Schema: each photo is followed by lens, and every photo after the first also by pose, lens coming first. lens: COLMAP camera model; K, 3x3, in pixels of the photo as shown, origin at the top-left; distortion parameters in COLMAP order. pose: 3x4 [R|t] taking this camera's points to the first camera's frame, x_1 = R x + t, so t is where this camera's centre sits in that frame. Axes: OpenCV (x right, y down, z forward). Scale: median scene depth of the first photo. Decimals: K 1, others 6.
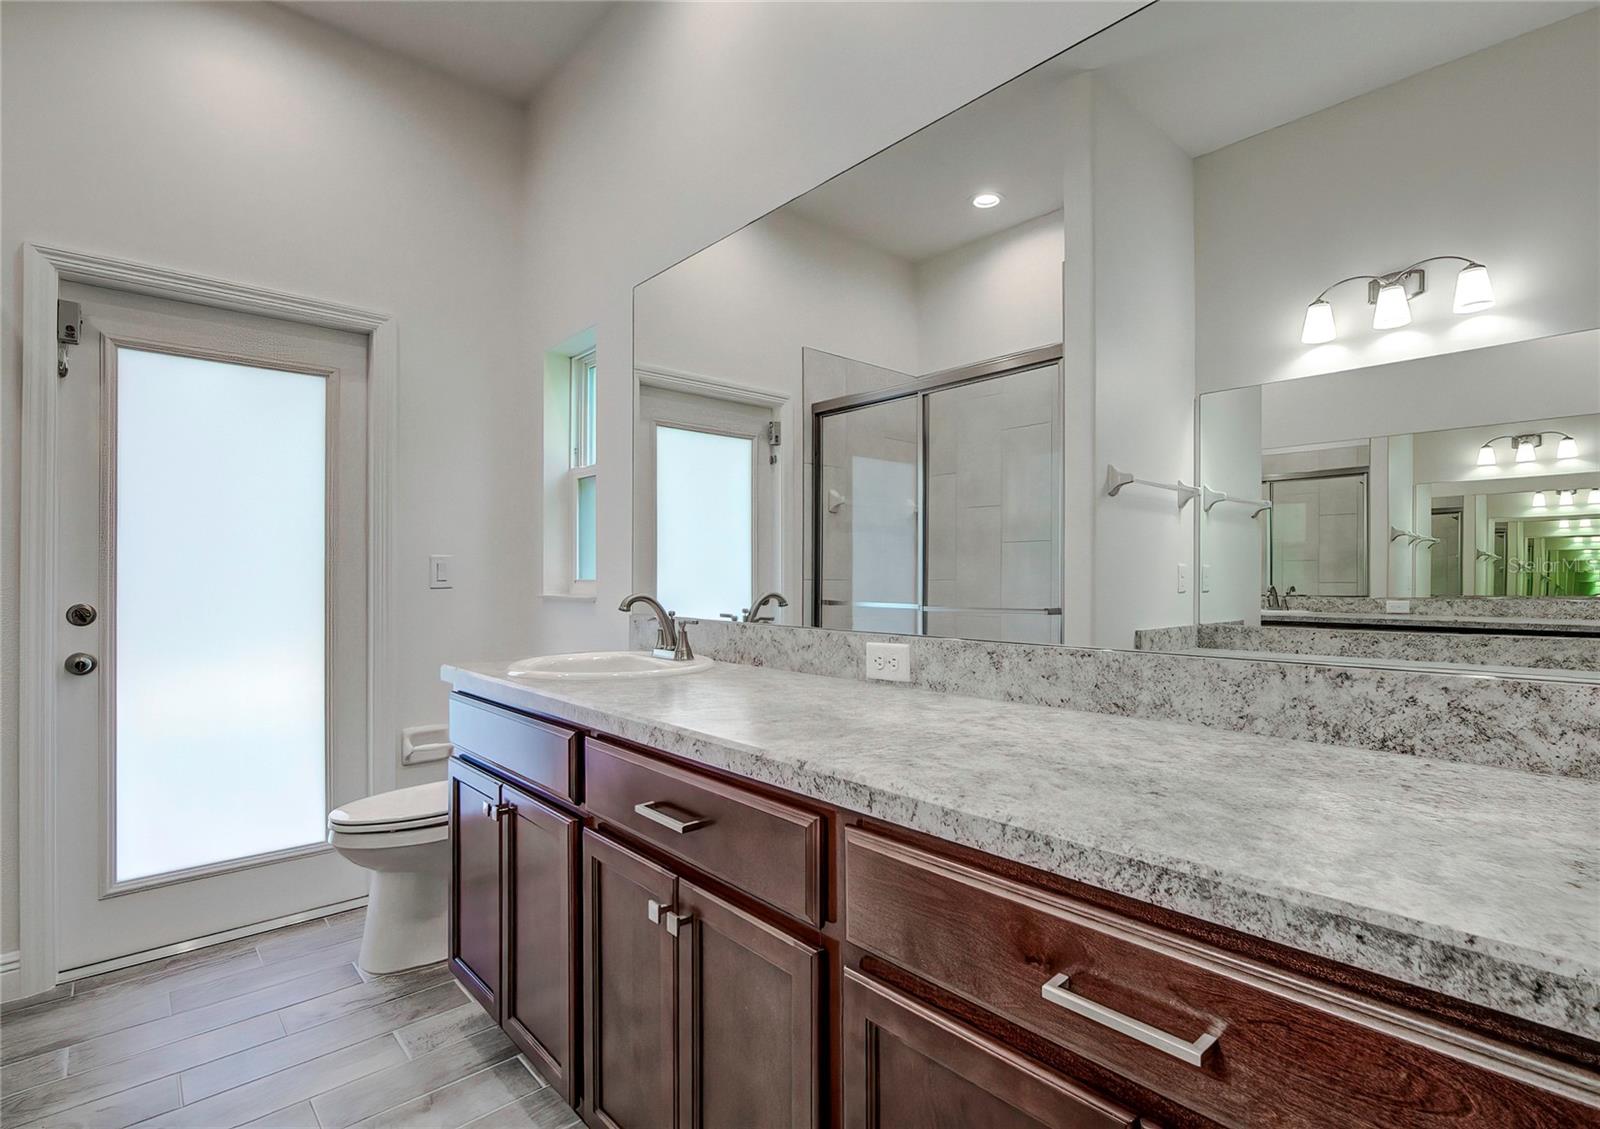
lens RADIAL K [[694.2, 0, 885.1], [0, 694.2, 574.1], [0, 0, 1]] dist [-0.001443, -0.000002]
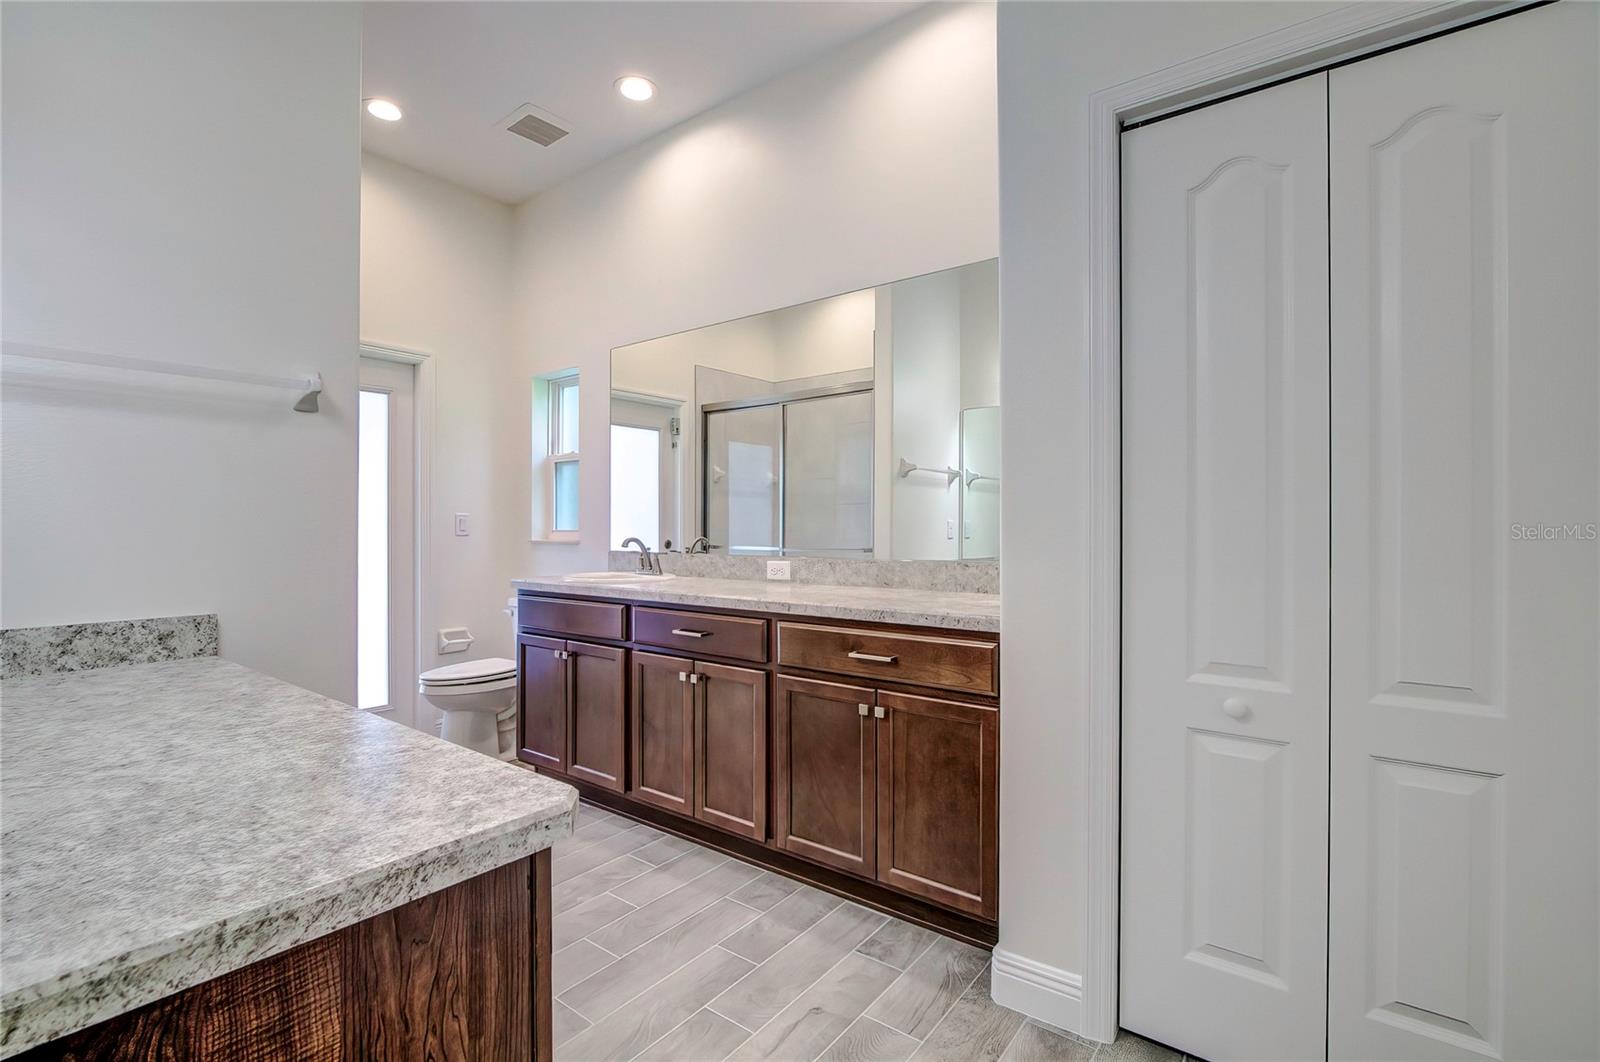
lens RADIAL K [[723.0, 0, 785.8], [0, 723.0, 523.1], [0, 0, 1]] dist [-0.014456, 0.002335]
pose [[0.995070, 0.001306, 0.099169, -0.104408], [-0.000741, 0.999983, -0.005732, 0.001729], [-0.099175, 0.005630, 0.995054, -0.609556]]
